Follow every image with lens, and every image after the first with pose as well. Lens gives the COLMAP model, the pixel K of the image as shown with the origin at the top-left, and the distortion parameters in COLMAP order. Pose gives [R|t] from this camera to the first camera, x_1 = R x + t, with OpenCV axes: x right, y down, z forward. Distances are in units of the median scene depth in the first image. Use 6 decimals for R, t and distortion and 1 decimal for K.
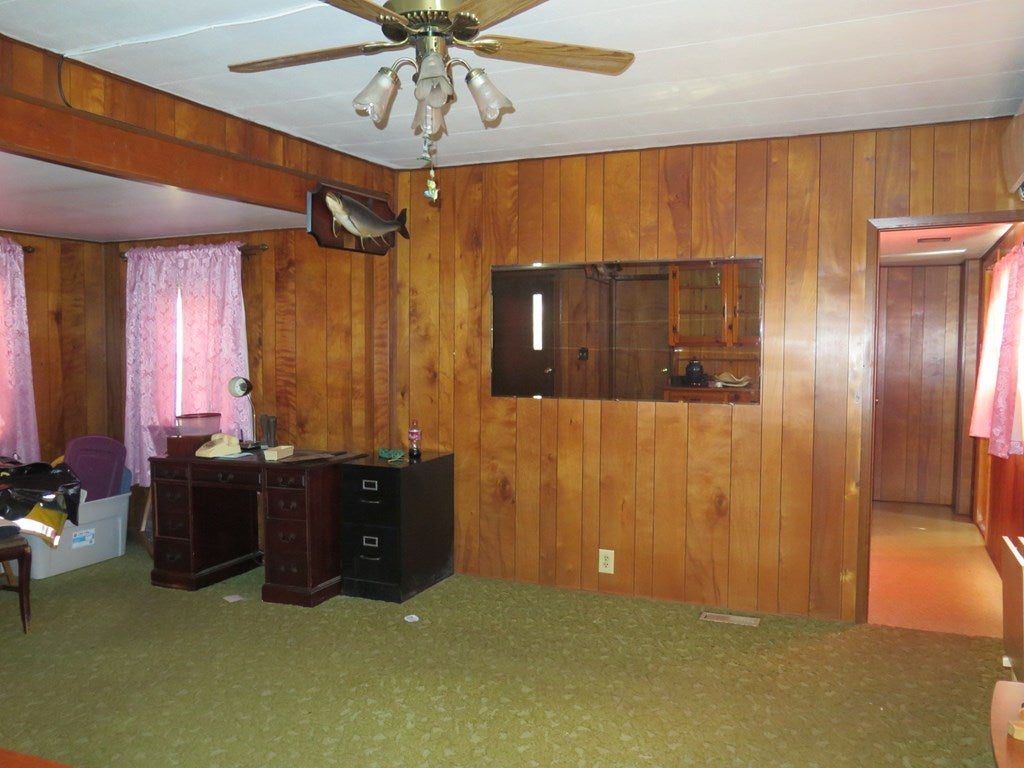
lens RADIAL K [[846.0, 0, 512.0], [0, 846.0, 384.0], [0, 0, 1]] dist [-0.039275, 0.003120]
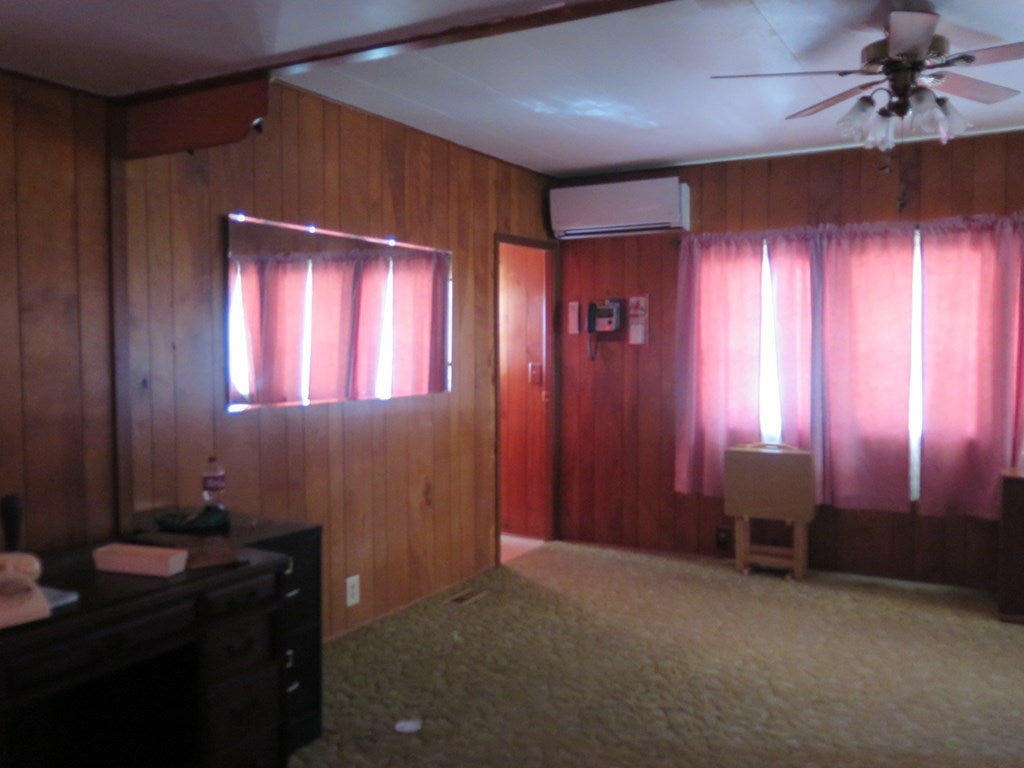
lens RADIAL K [[846.0, 0, 512.0], [0, 846.0, 384.0], [0, 0, 1]] dist [-0.039275, 0.003120]
pose [[0.131899, -0.047829, 0.990109, -0.753605], [0.043618, 0.998148, 0.042407, -0.027523], [-0.990303, 0.037593, 0.133741, 0.786670]]
